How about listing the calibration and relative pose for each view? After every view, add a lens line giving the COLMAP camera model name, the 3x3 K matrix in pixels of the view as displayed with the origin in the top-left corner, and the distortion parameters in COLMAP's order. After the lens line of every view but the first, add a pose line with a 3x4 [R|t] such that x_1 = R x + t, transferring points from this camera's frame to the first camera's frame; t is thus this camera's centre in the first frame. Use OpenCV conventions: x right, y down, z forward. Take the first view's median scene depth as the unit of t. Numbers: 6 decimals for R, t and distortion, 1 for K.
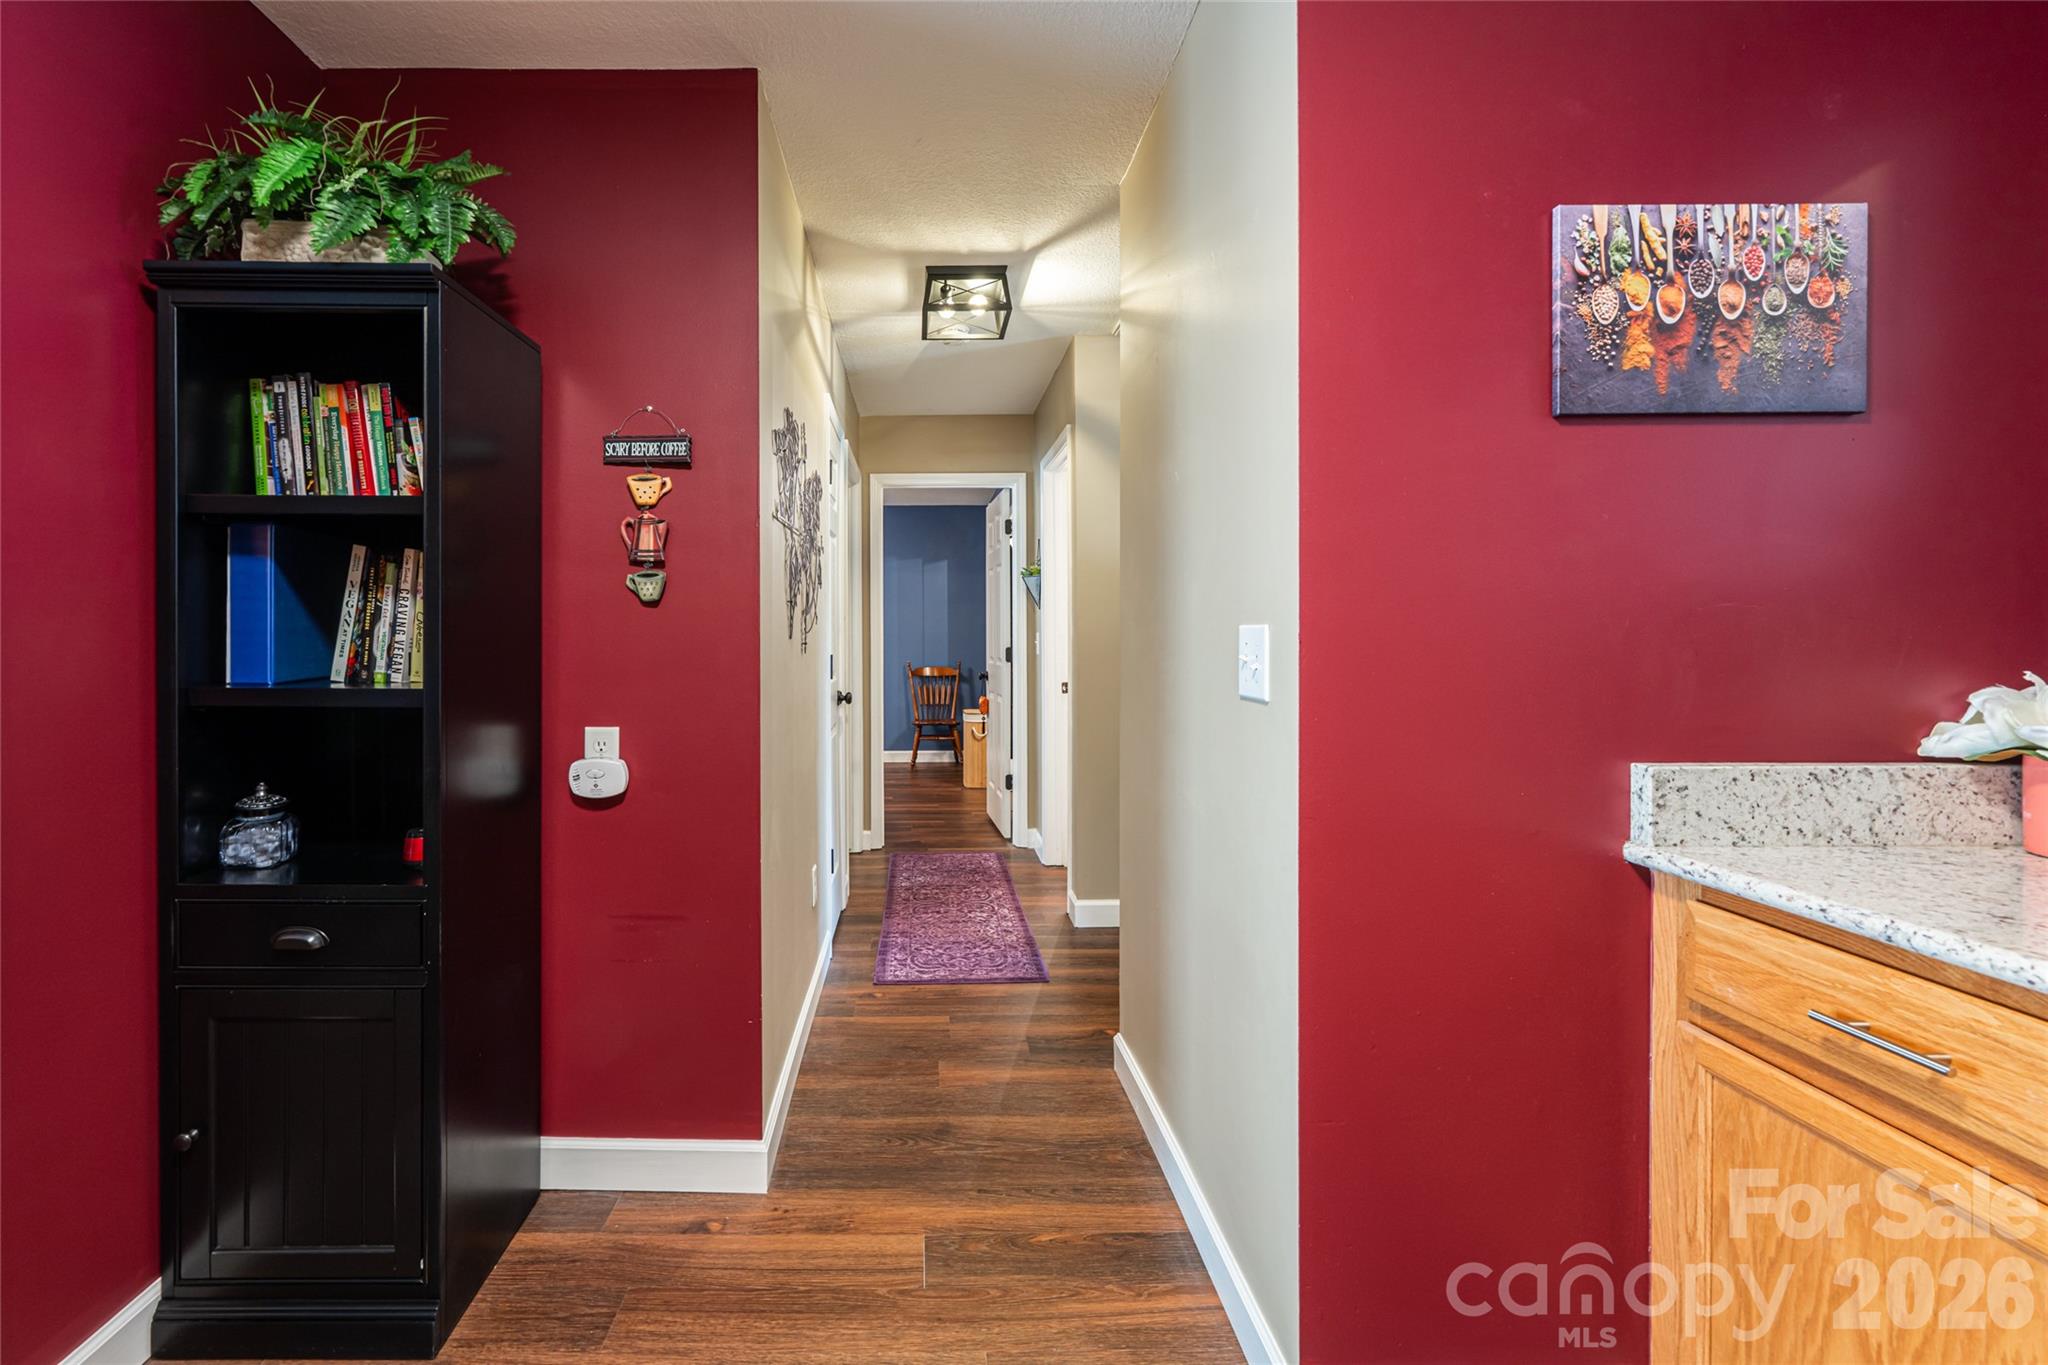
lens RADIAL K [[821.1, 0, 939.1], [0, 821.1, 636.8], [0, 0, 1]] dist [-0.011330, 0.000066]
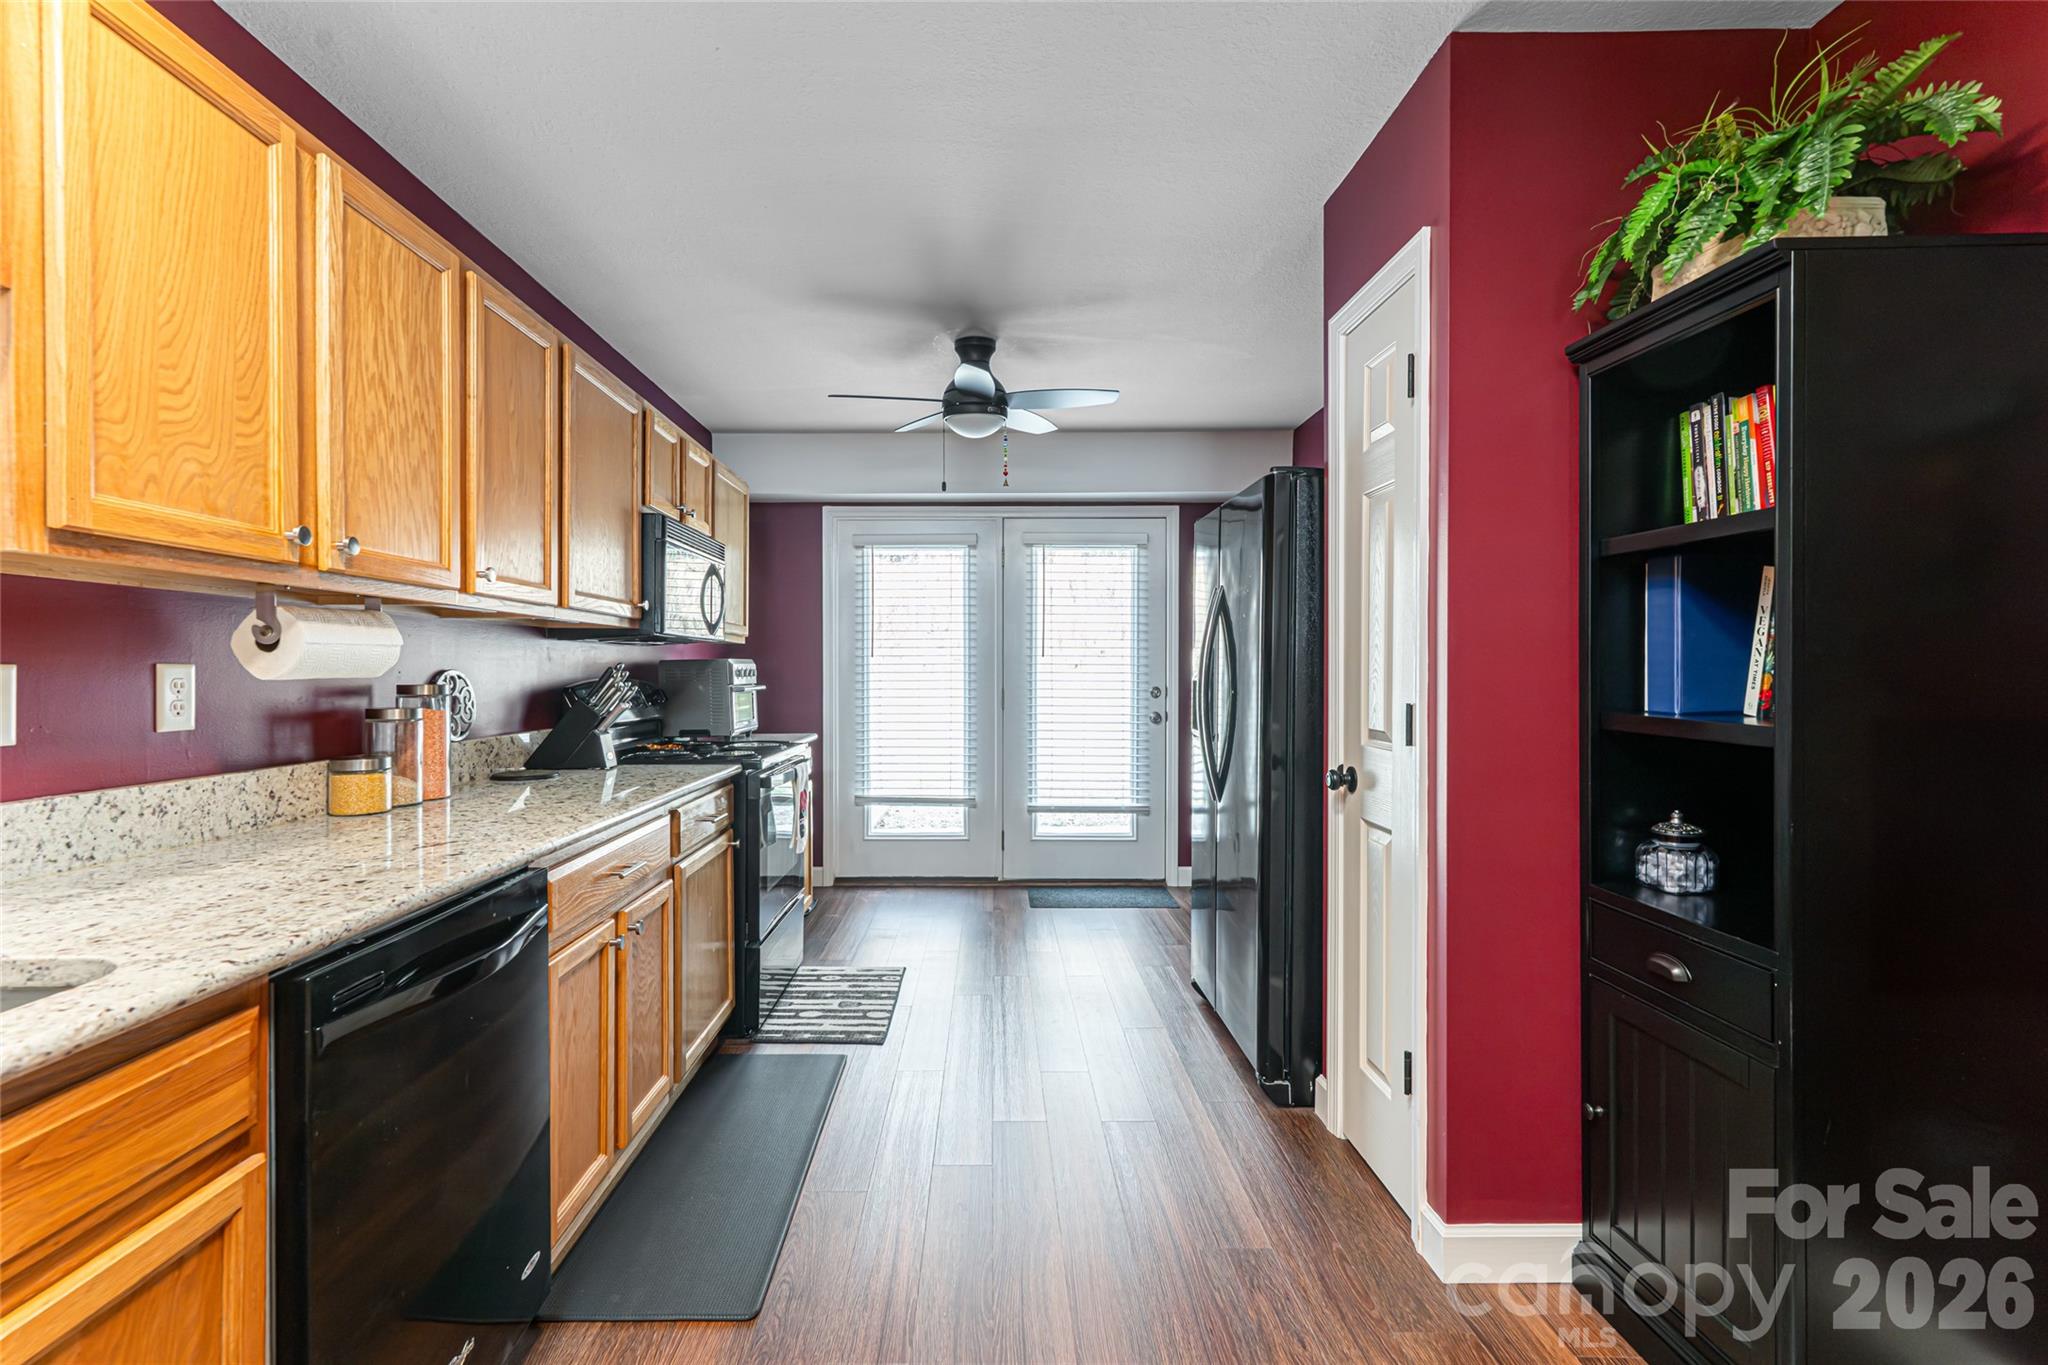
lens RADIAL K [[935.2, 0, 1027.9], [0, 935.2, 671.3], [0, 0, 1]] dist [0.003133, 0.000163]
pose [[0.026436, 0.007923, -0.999619, 0.319272], [-0.000293, 0.999969, 0.007918, -0.004096], [0.999650, 0.000084, 0.026437, 0.159531]]
